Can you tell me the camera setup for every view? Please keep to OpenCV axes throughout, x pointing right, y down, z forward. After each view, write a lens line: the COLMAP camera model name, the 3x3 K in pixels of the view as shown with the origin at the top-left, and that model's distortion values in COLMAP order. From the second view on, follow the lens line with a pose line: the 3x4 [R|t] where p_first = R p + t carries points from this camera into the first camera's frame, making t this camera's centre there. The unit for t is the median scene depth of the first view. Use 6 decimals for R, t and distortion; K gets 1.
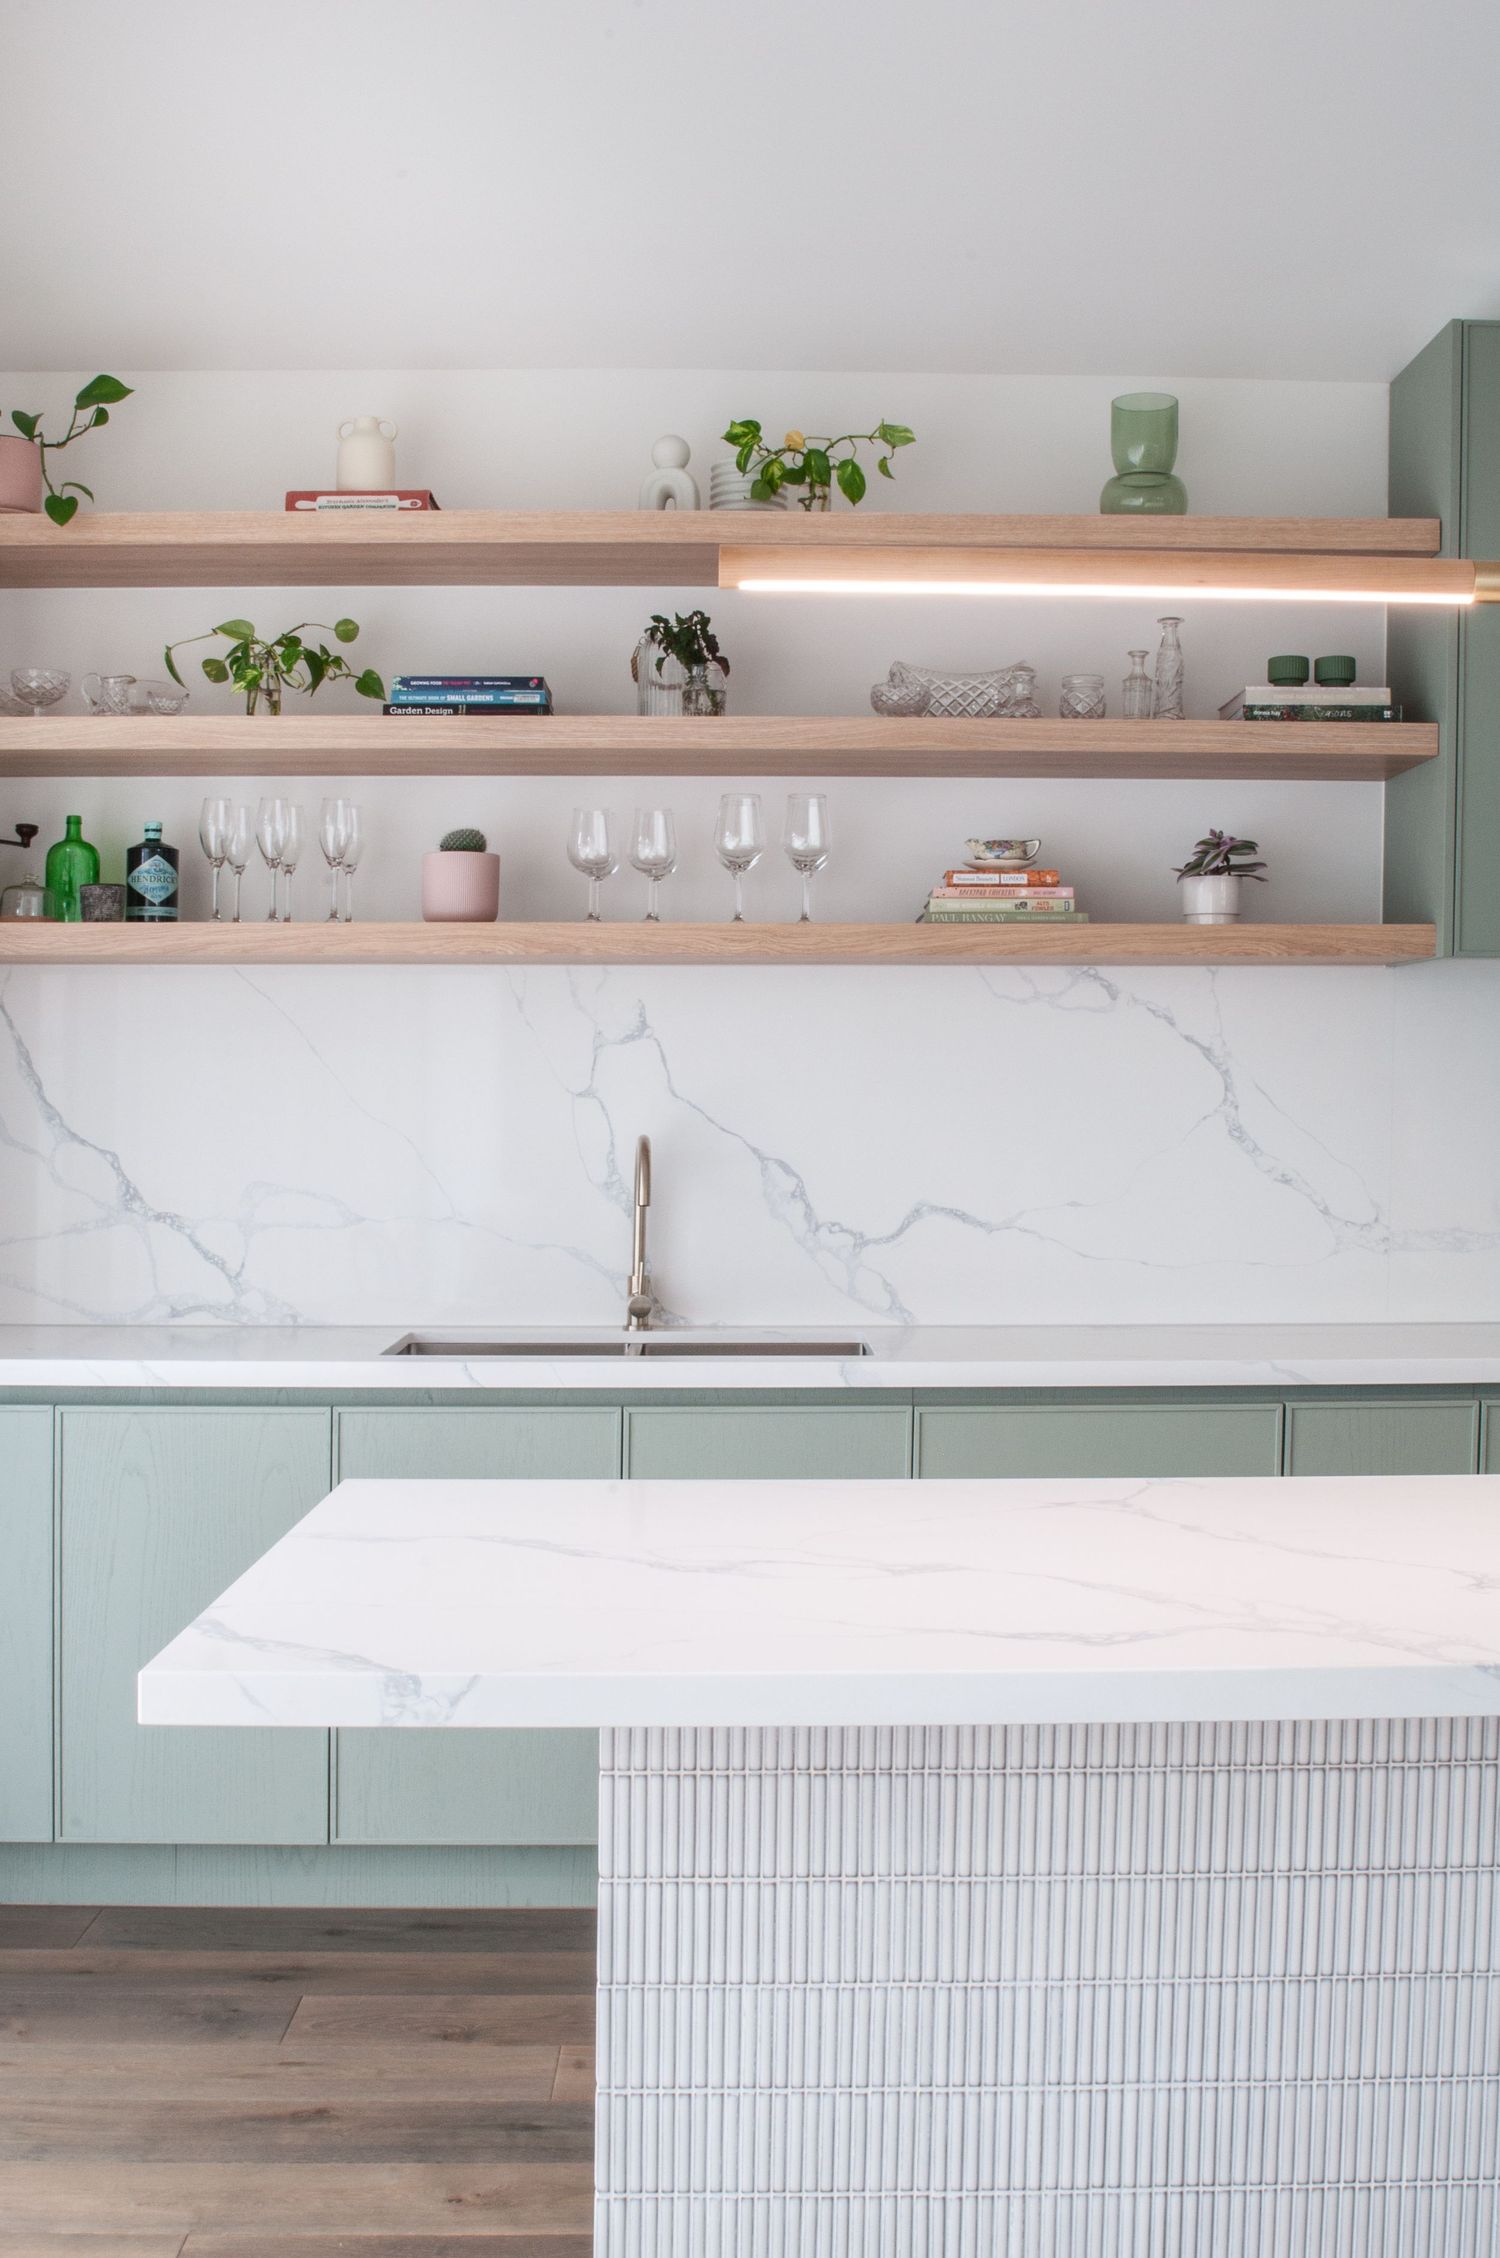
lens RADIAL K [[2356.5, 0, 661.9], [0, 2356.5, 1102.2], [0, 0, 1]] dist [-0.142270, 0.145039]
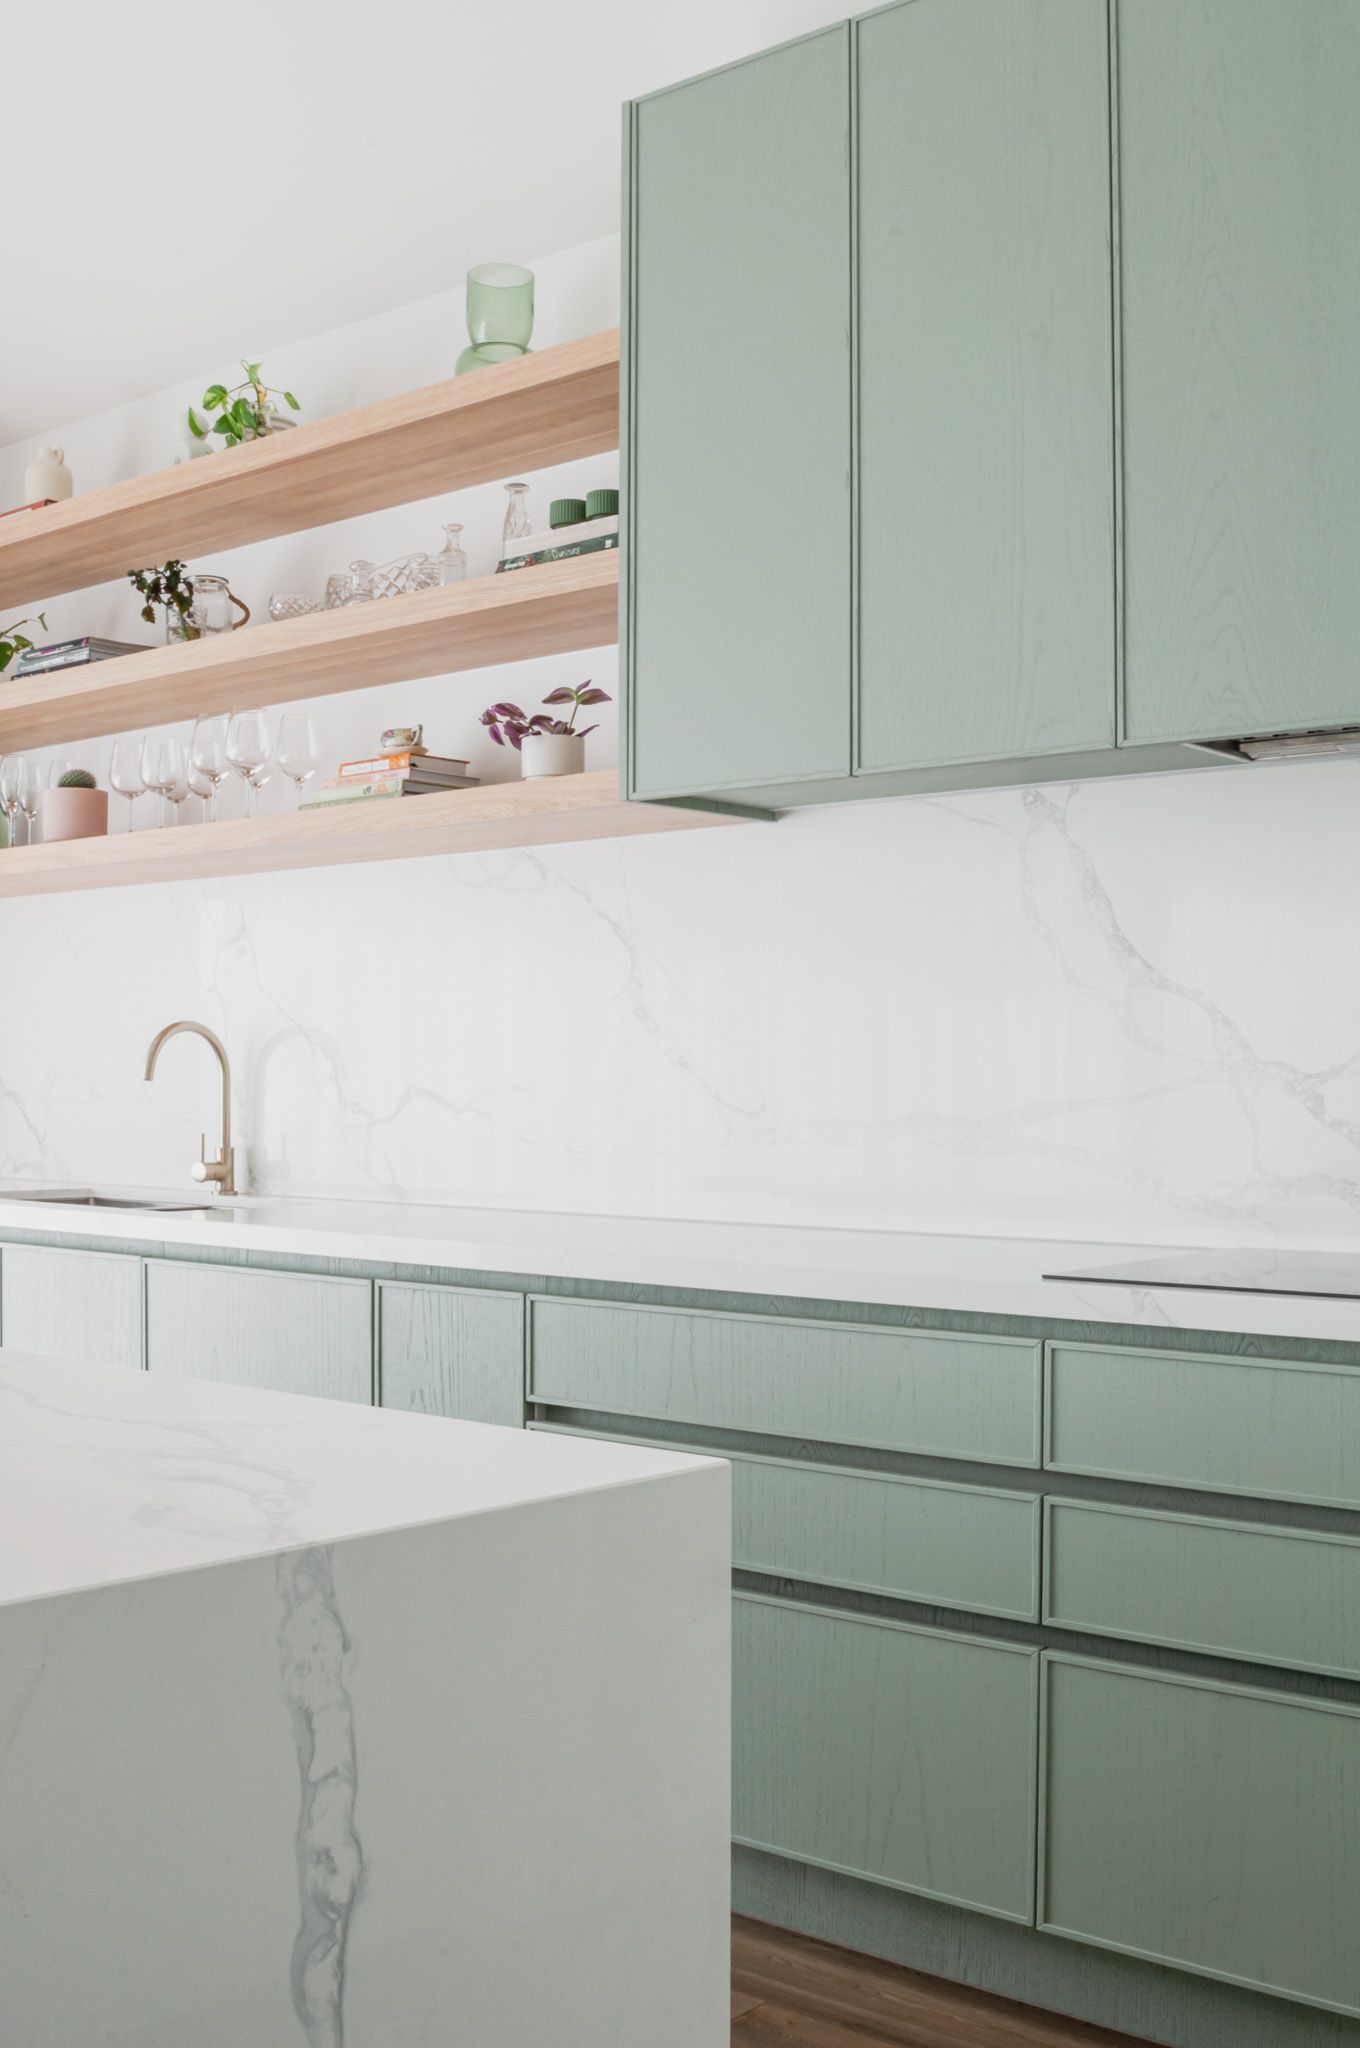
lens RADIAL K [[2180.9, 0, 680.0], [0, 2180.9, 1024.0], [0, 0, 1]] dist [-0.138524, 0.130895]
pose [[0.748805, -0.015229, -0.662615, 0.864953], [-0.007596, 0.999473, -0.031555, 0.046840], [0.662747, 0.028662, 0.748295, 0.371550]]
